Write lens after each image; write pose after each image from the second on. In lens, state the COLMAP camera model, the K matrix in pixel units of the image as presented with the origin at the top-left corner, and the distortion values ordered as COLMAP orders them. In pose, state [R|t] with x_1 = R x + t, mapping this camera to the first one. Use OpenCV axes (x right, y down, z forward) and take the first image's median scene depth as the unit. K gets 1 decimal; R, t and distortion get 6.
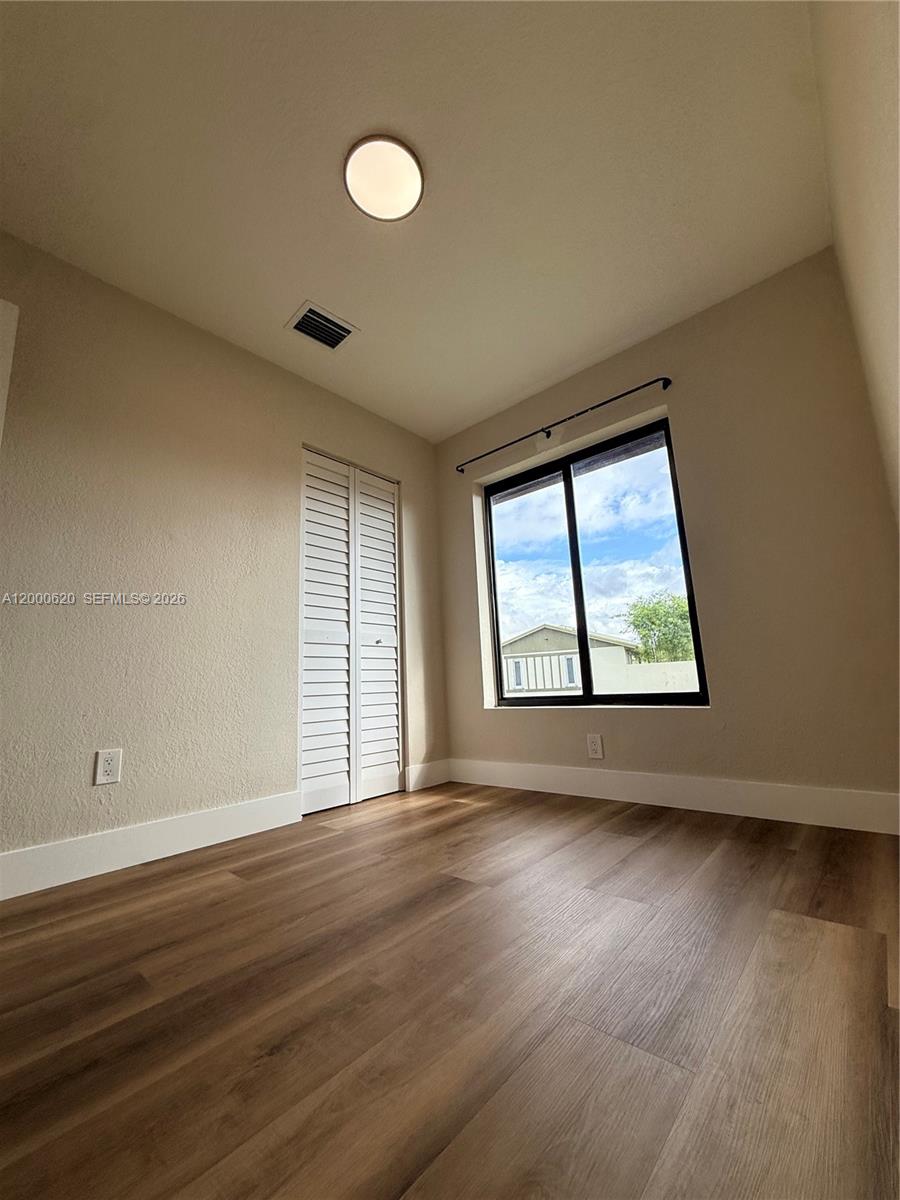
lens RADIAL K [[478.2, 0, 452.9], [0, 478.2, 597.0], [0, 0, 1]] dist [0.000492, 0.000211]
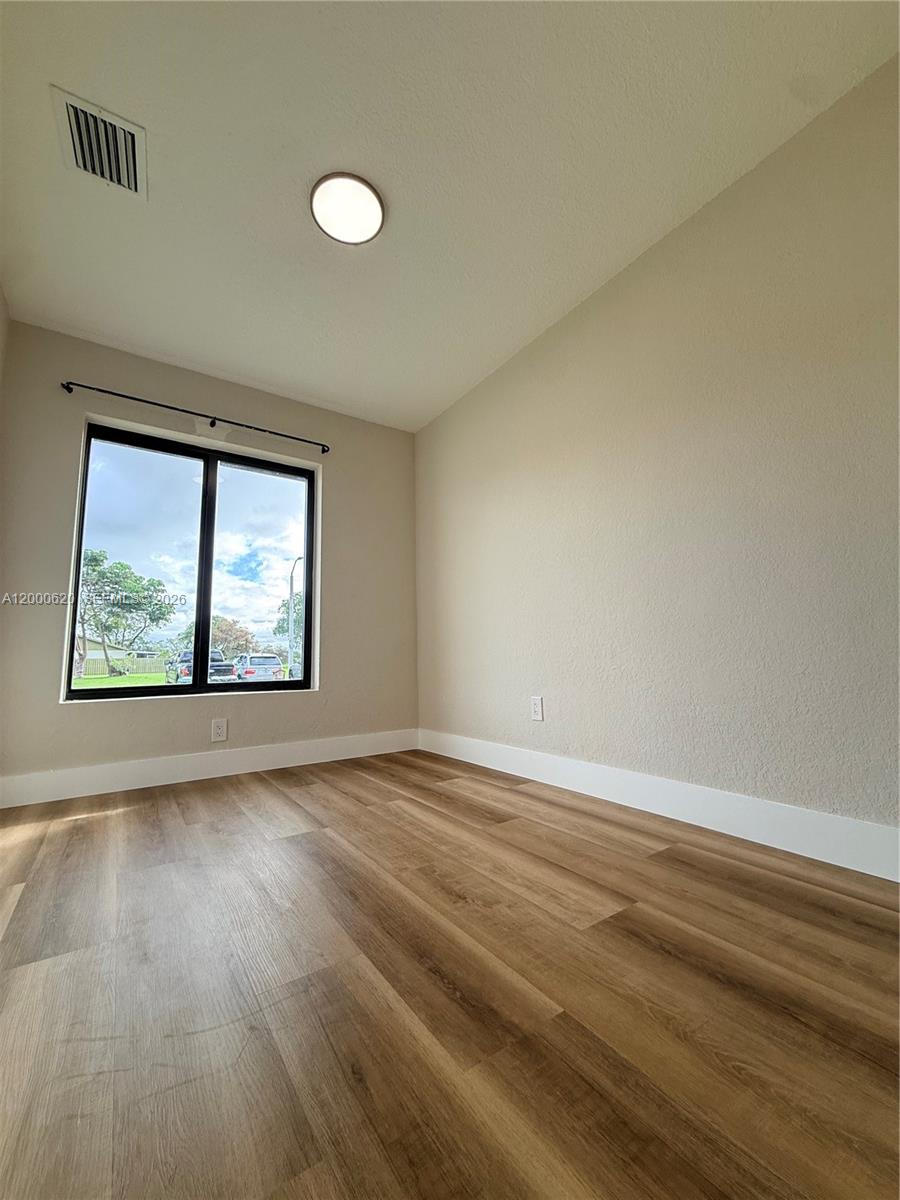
lens RADIAL K [[478.2, 0, 452.9], [0, 478.2, 597.0], [0, 0, 1]] dist [0.000492, 0.000211]
pose [[0.234816, 0.163806, 0.958138, -0.744418], [-0.166855, 0.977860, -0.126286, 0.072466], [-0.957612, -0.130216, 0.256949, 0.278478]]
